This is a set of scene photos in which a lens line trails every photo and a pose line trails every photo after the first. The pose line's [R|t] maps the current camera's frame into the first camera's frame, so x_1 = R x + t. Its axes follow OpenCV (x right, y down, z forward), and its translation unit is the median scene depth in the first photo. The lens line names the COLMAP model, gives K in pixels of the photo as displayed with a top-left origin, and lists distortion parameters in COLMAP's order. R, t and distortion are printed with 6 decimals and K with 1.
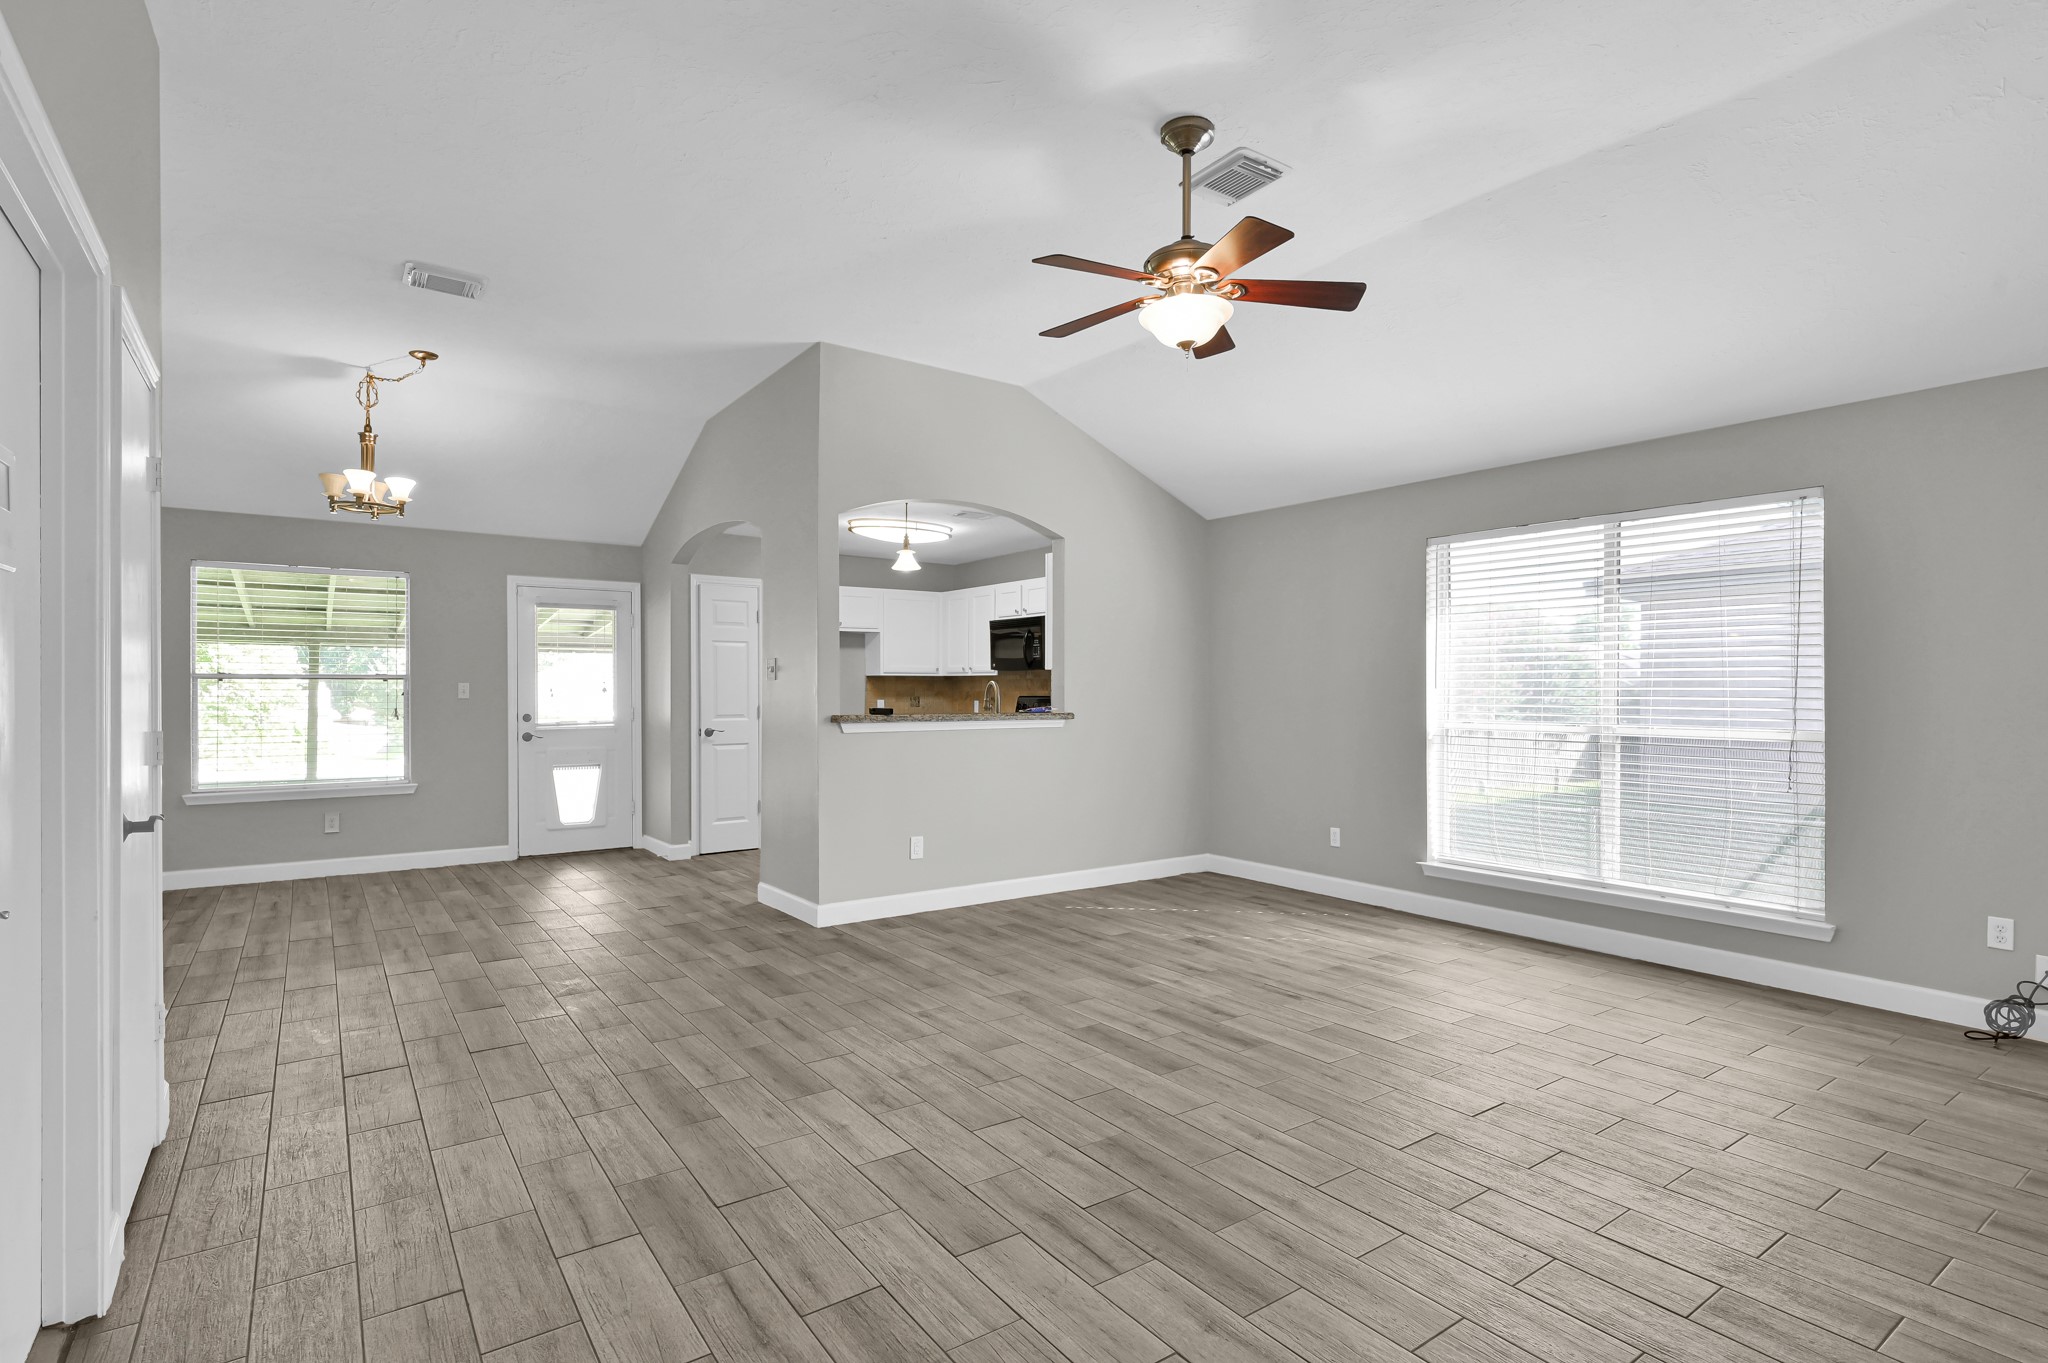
lens RADIAL K [[993.9, 0, 1020.4], [0, 993.9, 687.7], [0, 0, 1]] dist [0.004199, -0.003034]
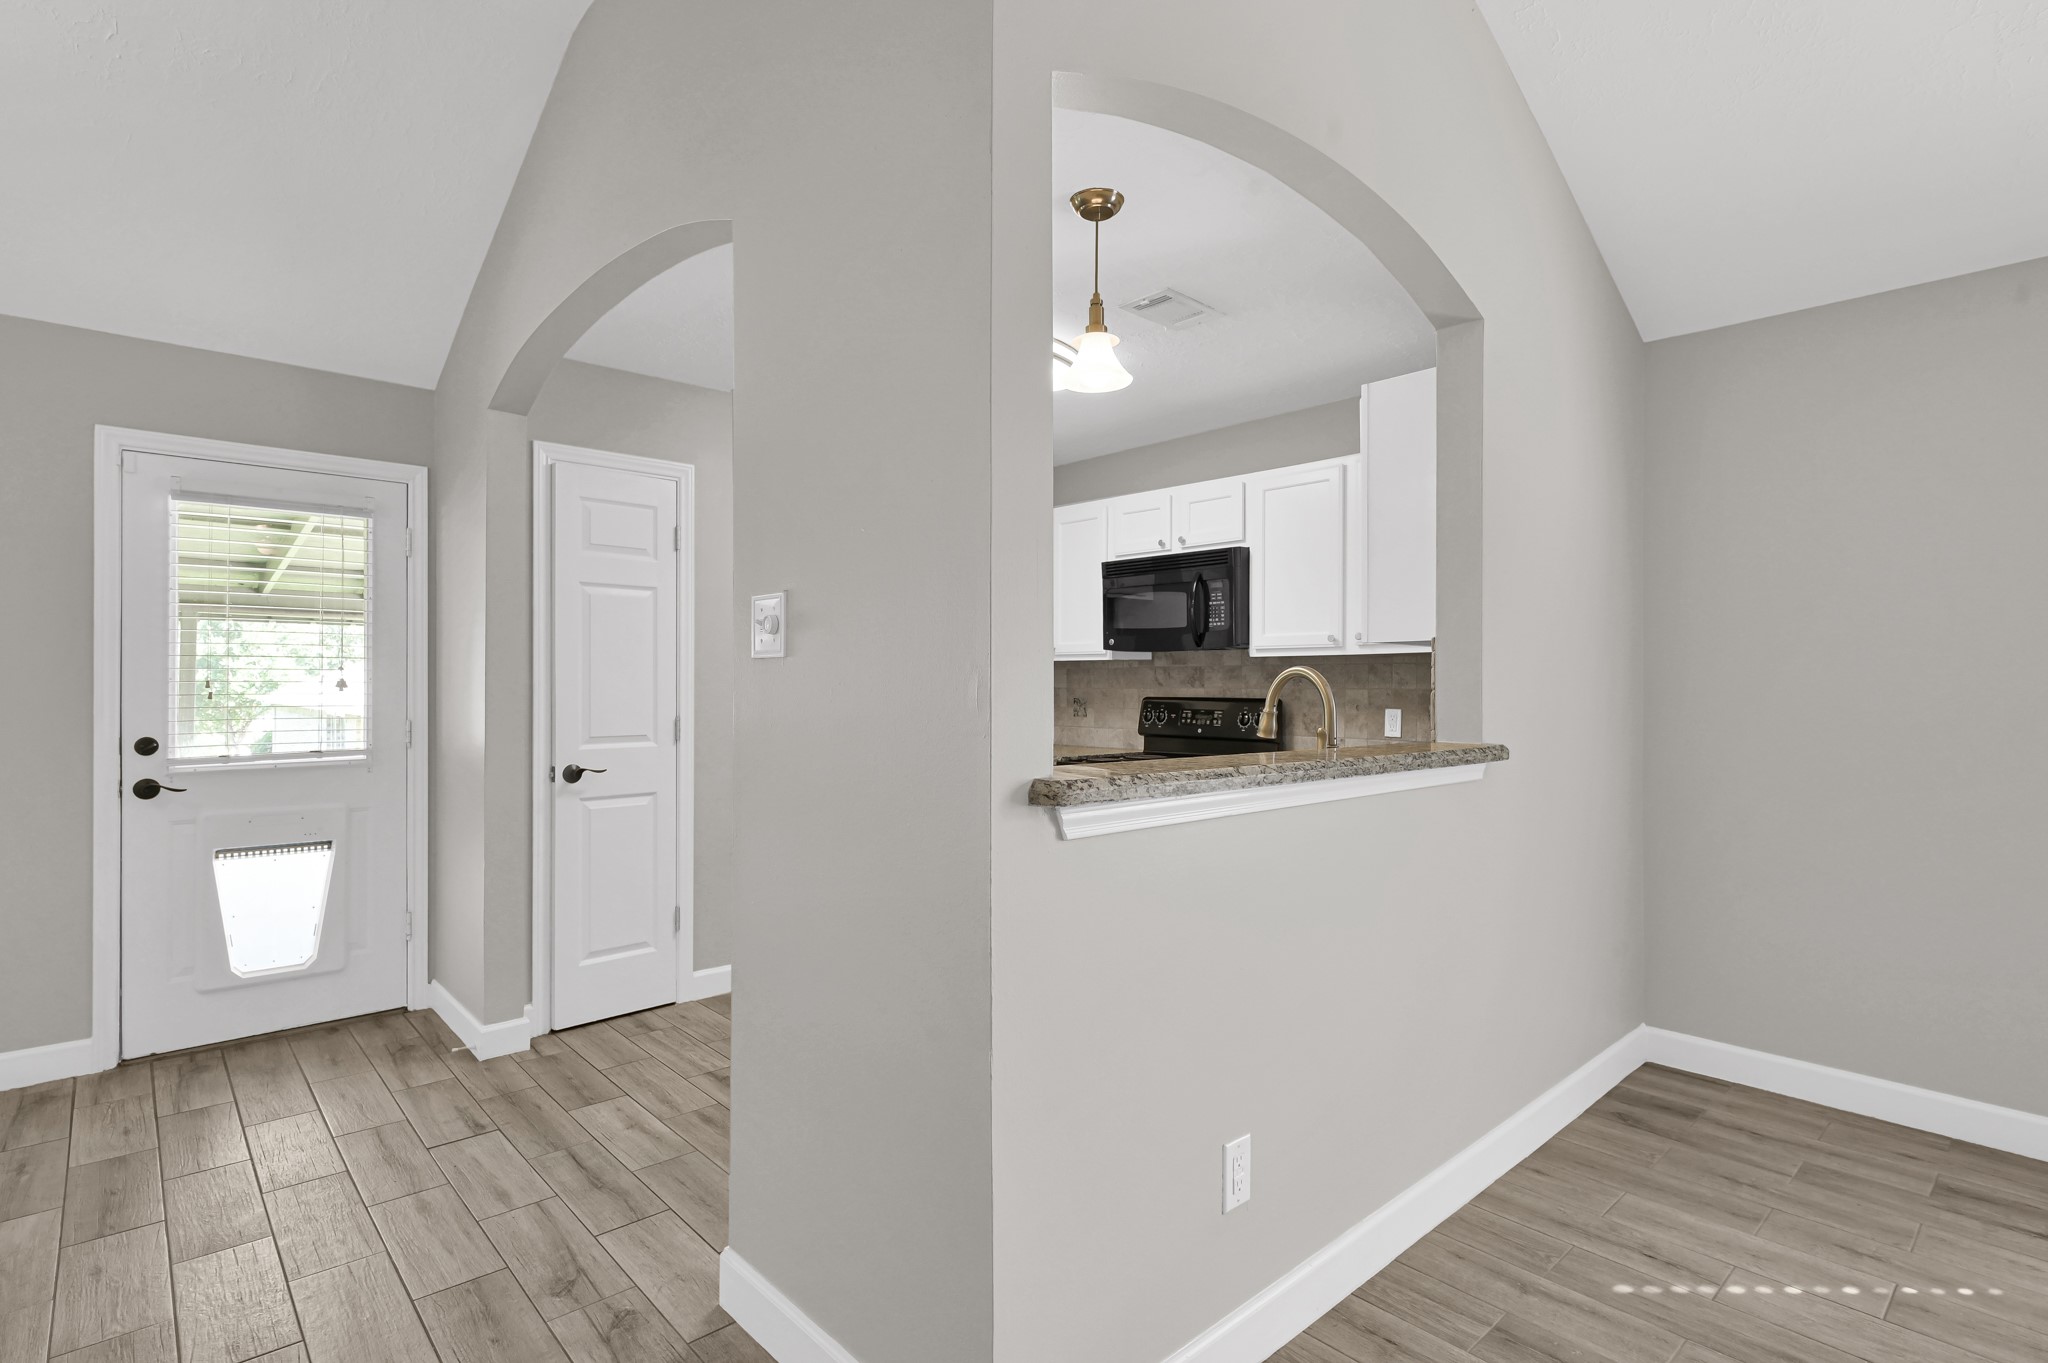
lens RADIAL K [[993.9, 0, 1026.4], [0, 993.9, 678.6], [0, 0, 1]] dist [0.004199, -0.003034]
pose [[0.992457, 0.003915, 0.122534, -0.143477], [-0.003545, 0.999988, -0.003238, 0.000027], [-0.122545, 0.002780, 0.992459, 0.459644]]
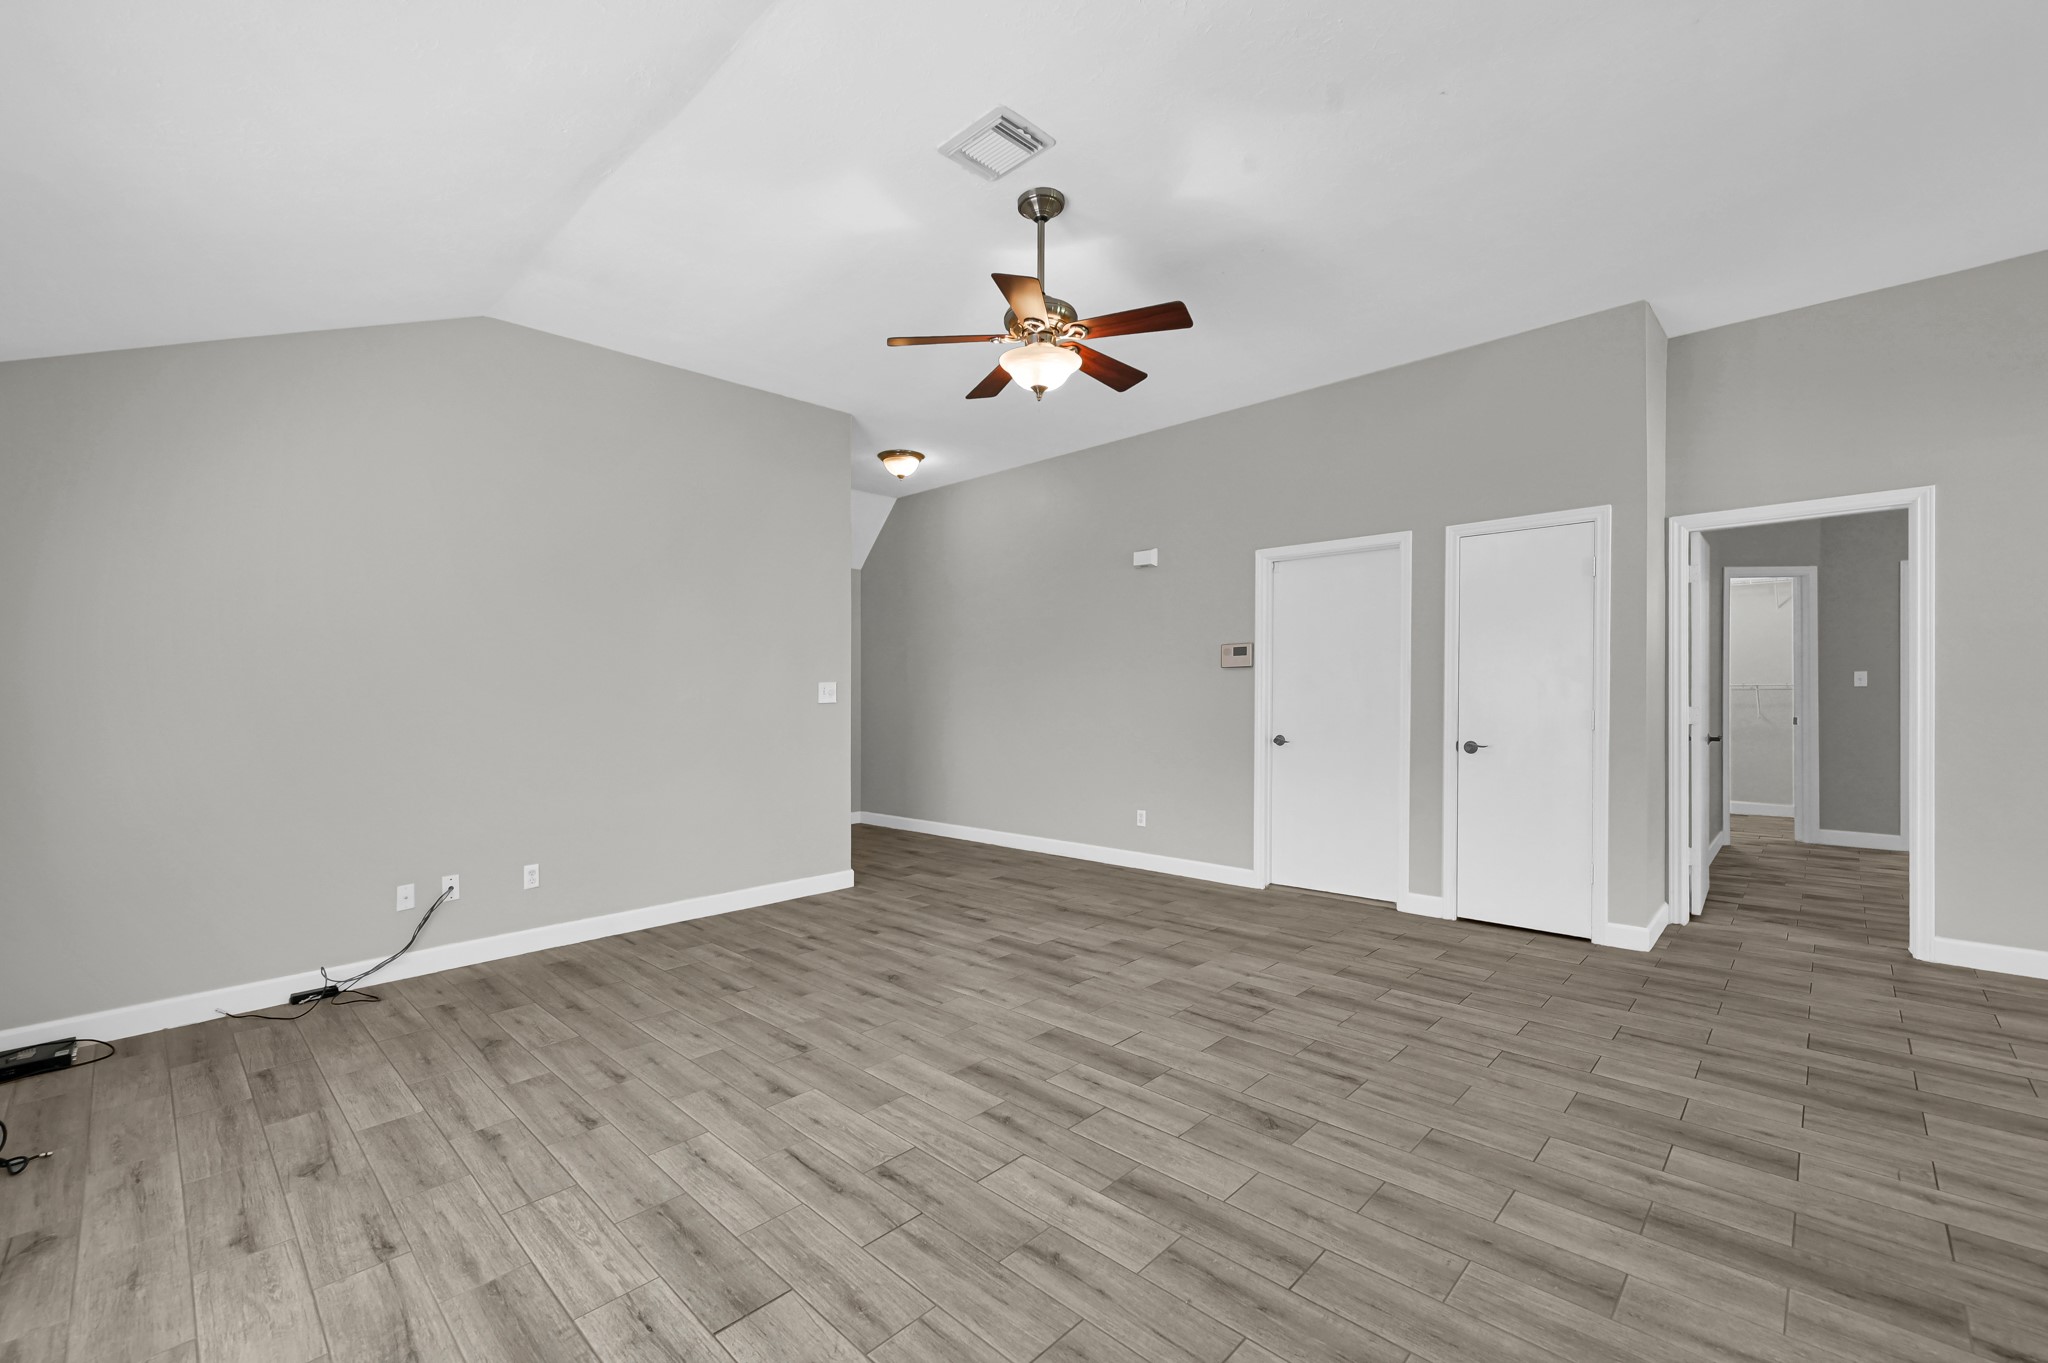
lens RADIAL K [[825.6, 0, 1018.8], [0, 825.6, 693.0], [0, 0, 1]] dist [0.006869, -0.000106]
pose [[-0.980829, 0.010788, -0.194569, 1.711845], [0.011318, 0.999935, -0.001609, 0.006427], [0.194539, -0.003780, -0.980887, 9.033021]]
